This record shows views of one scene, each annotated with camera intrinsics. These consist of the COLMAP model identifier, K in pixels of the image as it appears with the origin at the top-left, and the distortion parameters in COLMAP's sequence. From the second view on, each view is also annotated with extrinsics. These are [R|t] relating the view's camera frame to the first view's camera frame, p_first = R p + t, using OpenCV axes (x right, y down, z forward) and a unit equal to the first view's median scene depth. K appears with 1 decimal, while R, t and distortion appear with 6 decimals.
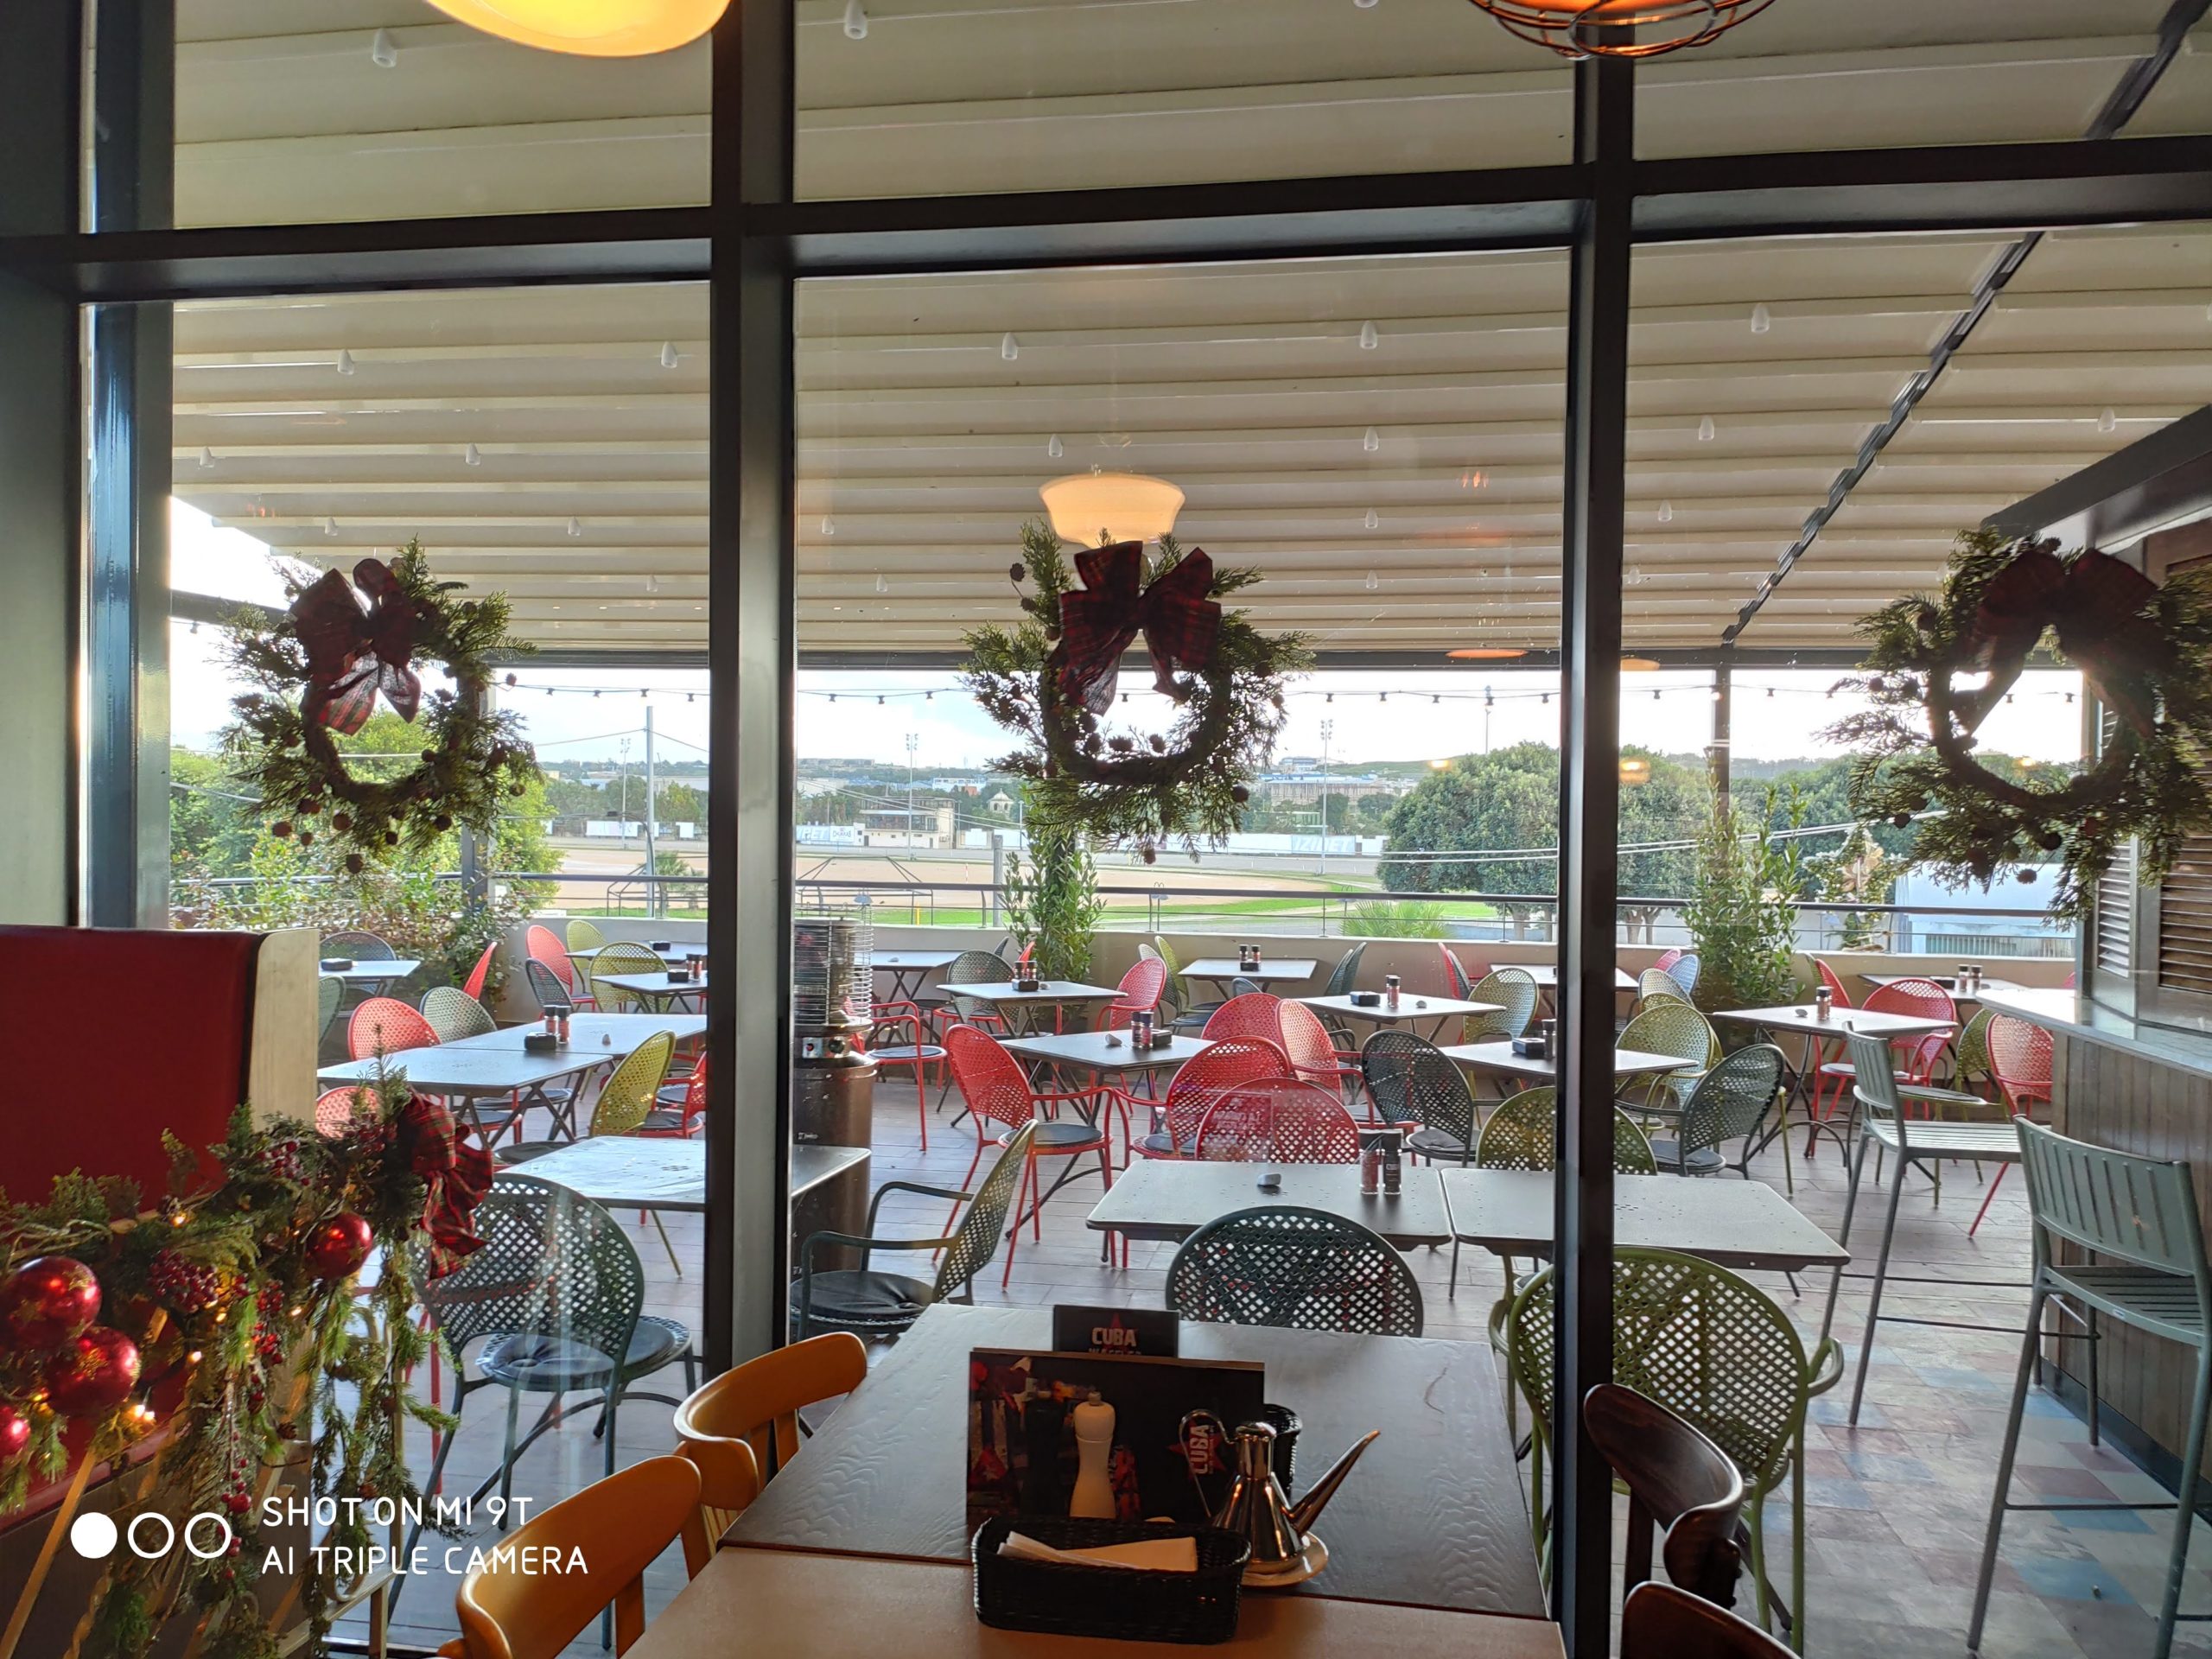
lens RADIAL K [[1655.6, 0, 1116.0], [0, 1655.6, 834.2], [0, 0, 1]] dist [0.079976, -0.134385]
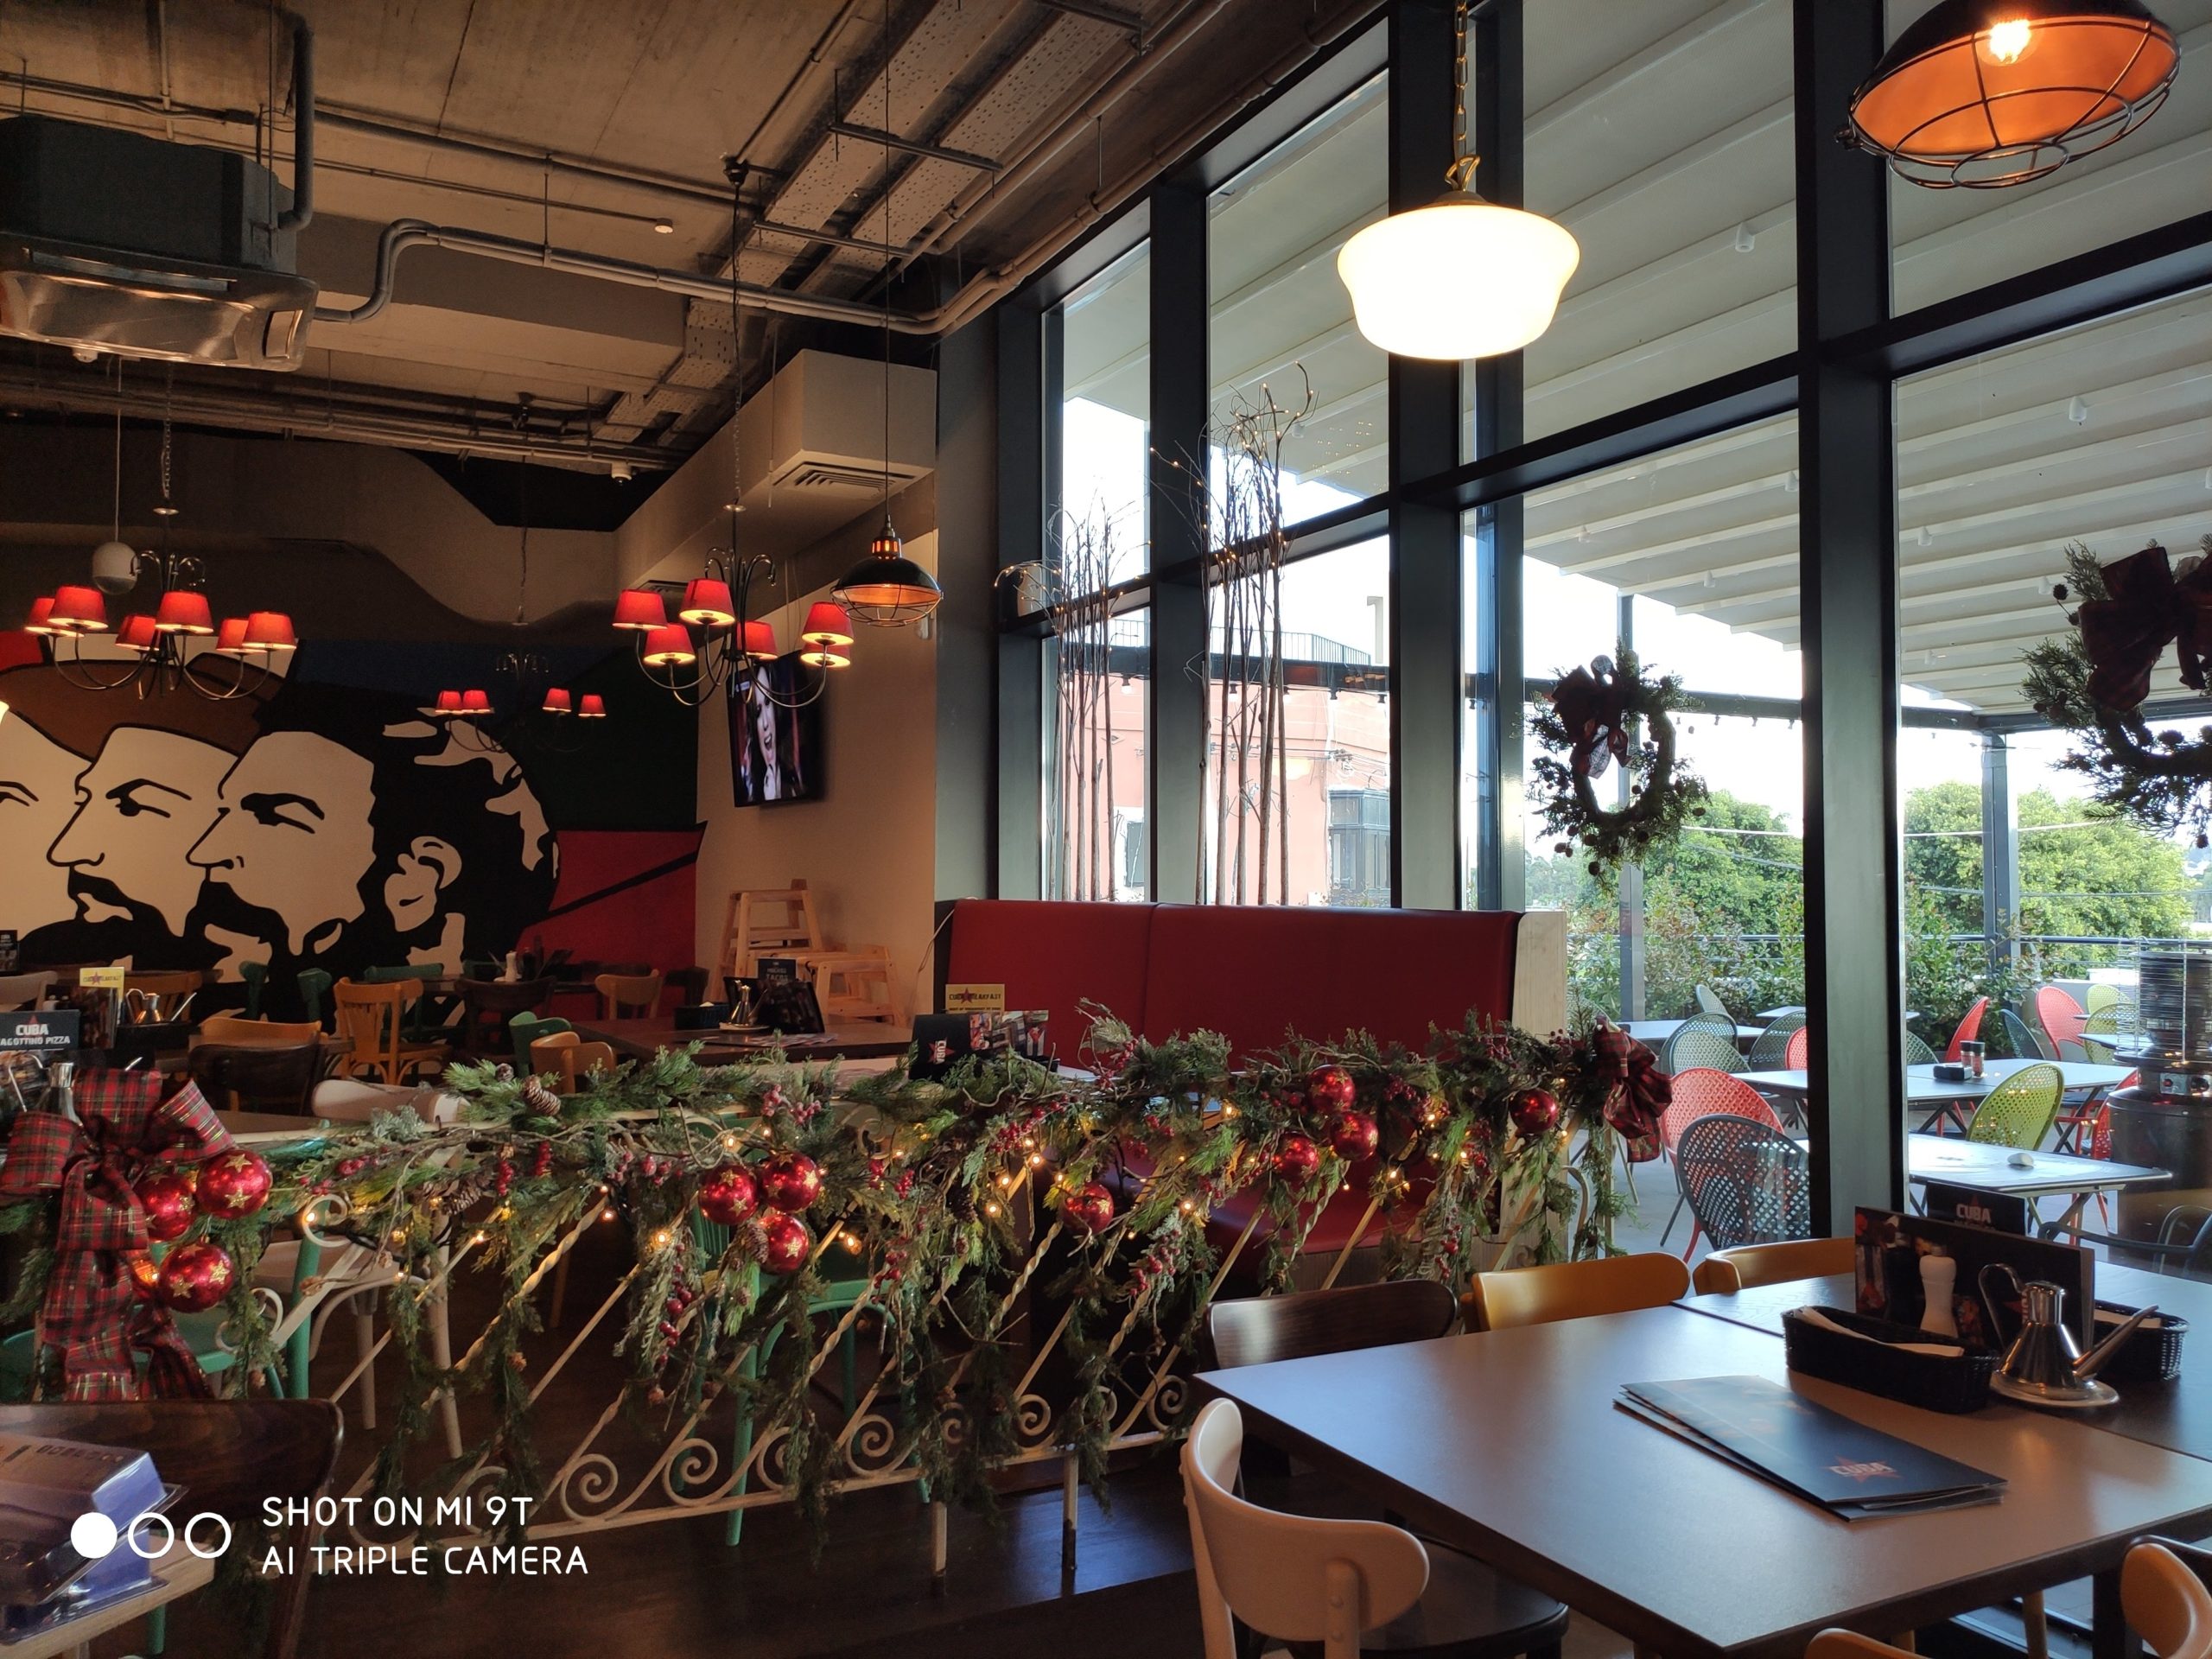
lens RADIAL K [[1640.3, 0, 1092.5], [0, 1640.3, 841.9], [0, 0, 1]] dist [0.069664, -0.090904]
pose [[0.592302, -0.034996, -0.804956, 0.429789], [-0.004101, 0.998912, -0.046445, 0.062374], [0.805706, 0.030810, 0.591514, -0.178804]]
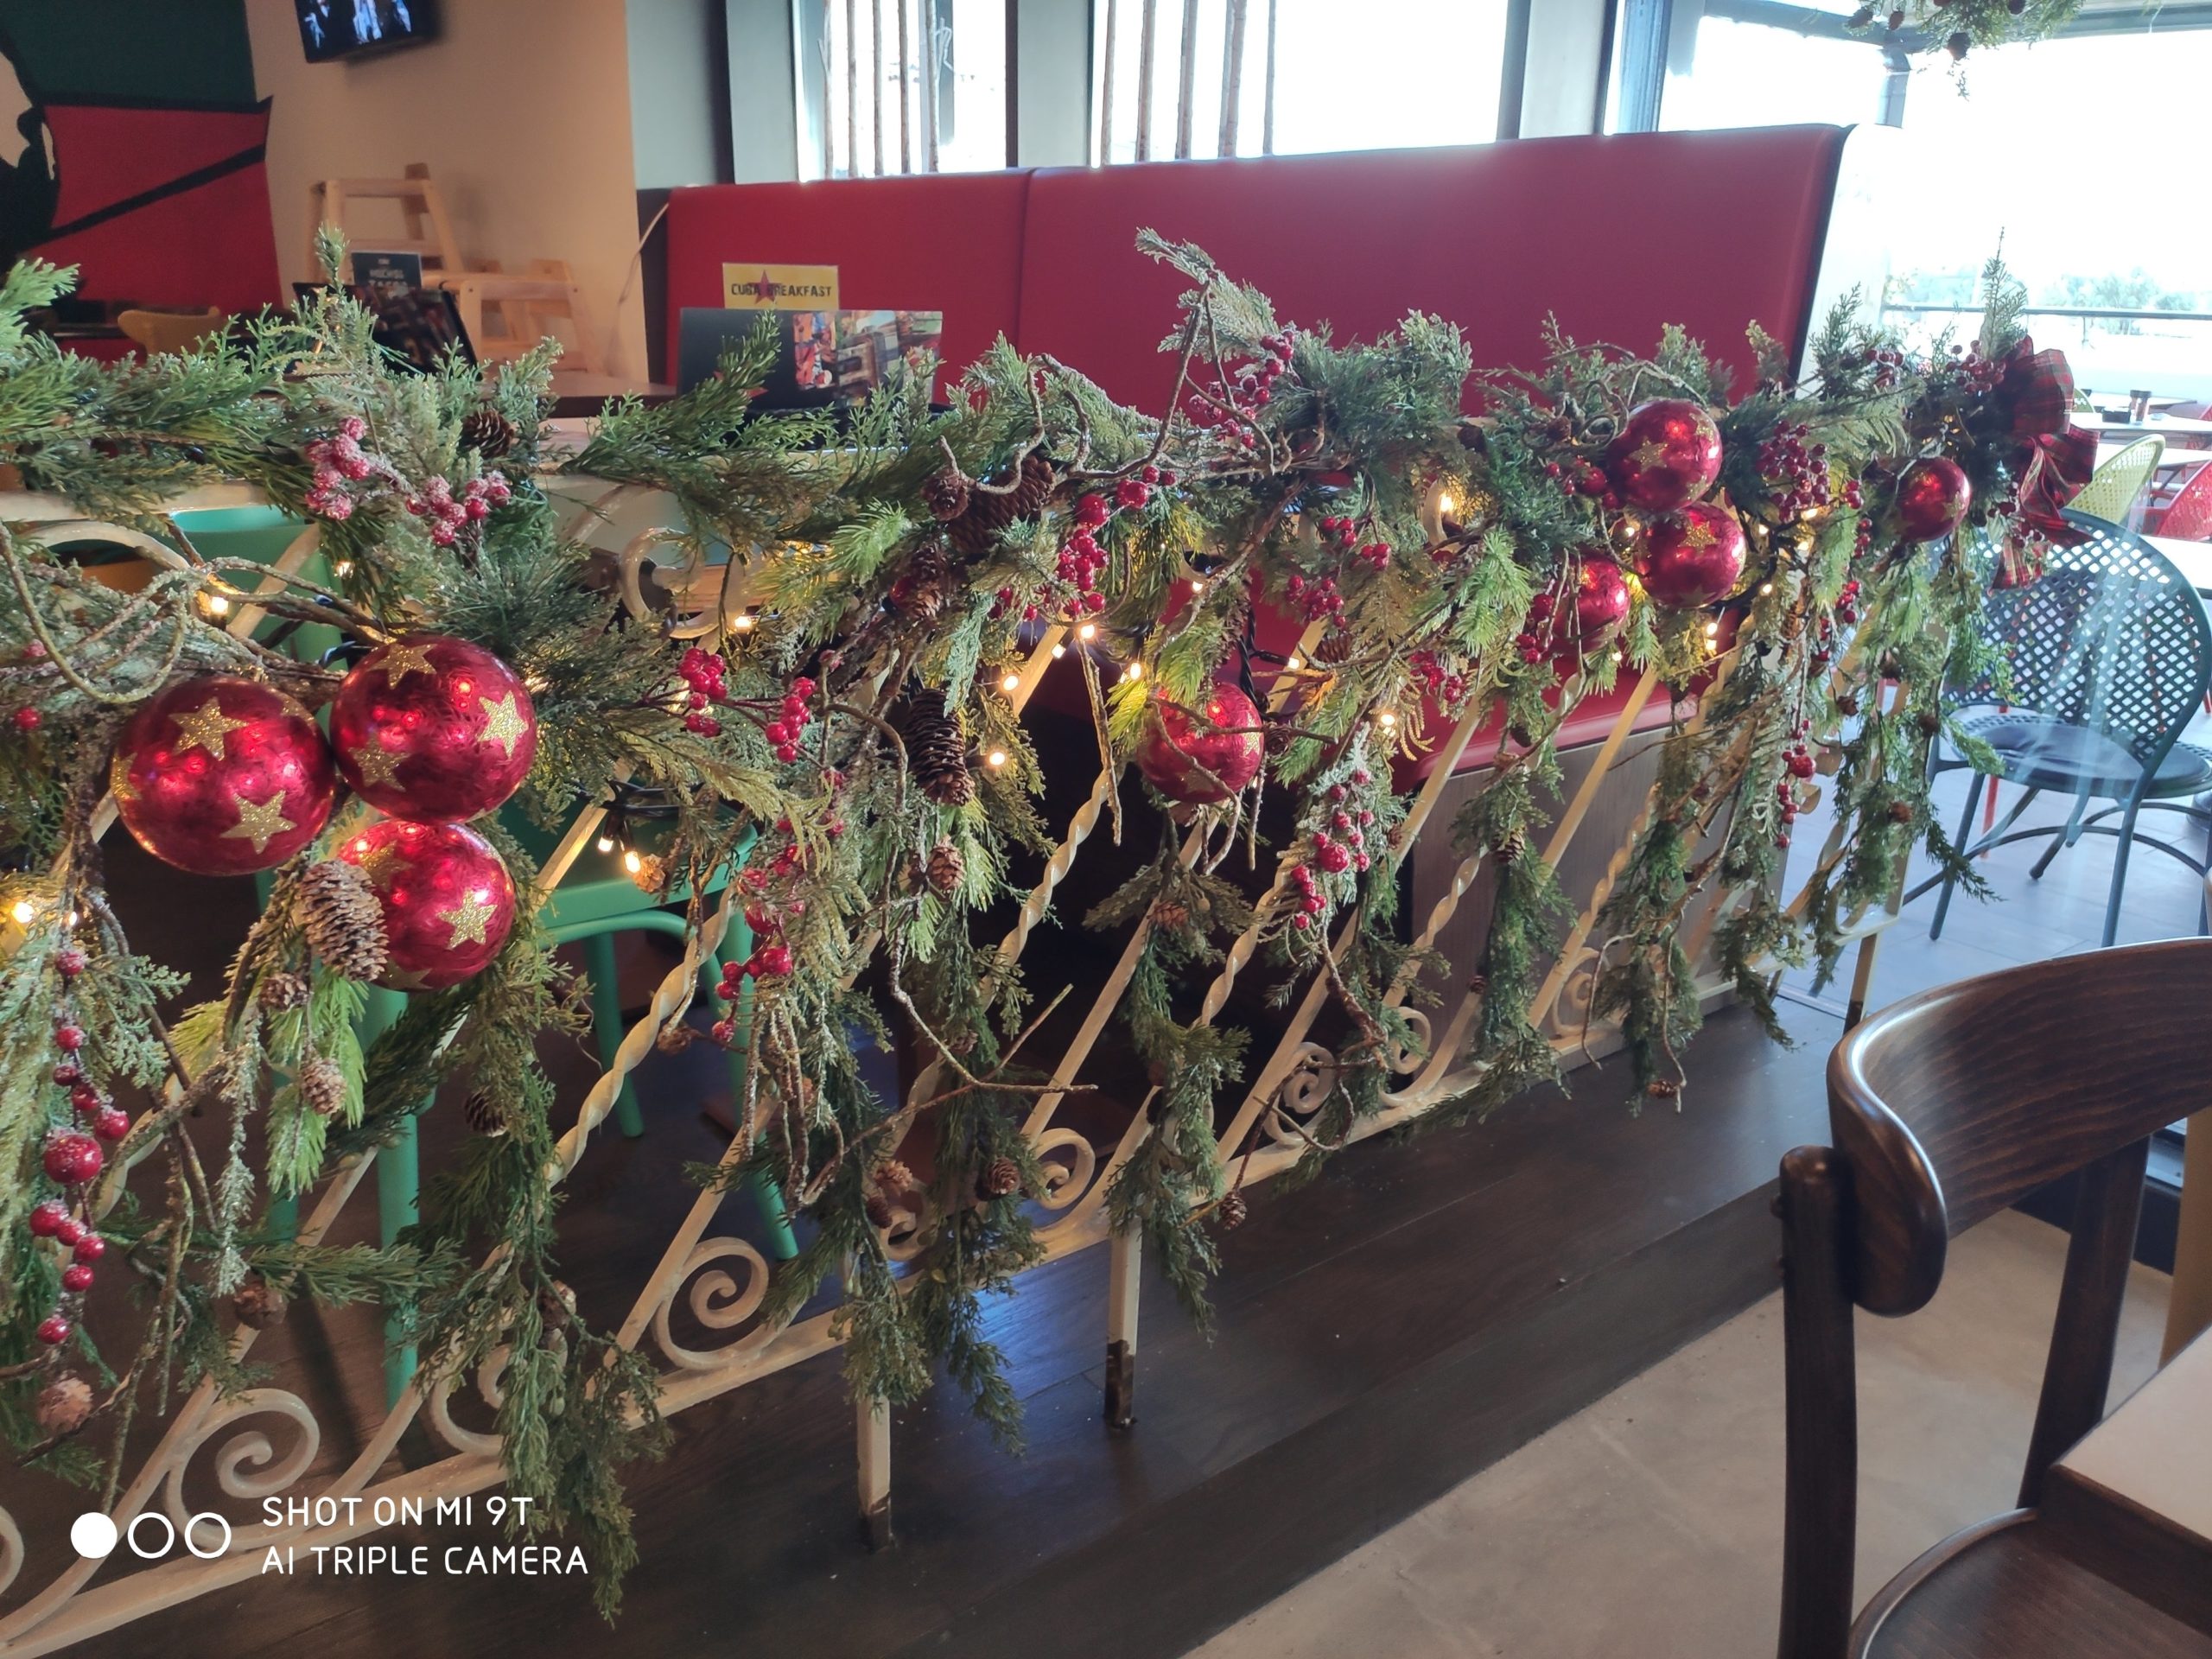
lens RADIAL K [[1640.3, 0, 1092.5], [0, 1640.3, 841.9], [0, 0, 1]] dist [0.069664, -0.090904]
pose [[0.729348, 0.221574, -0.647268, -0.177650], [-0.018796, 0.952234, 0.304792, 0.142835], [0.683885, -0.210133, 0.698674, 0.125716]]
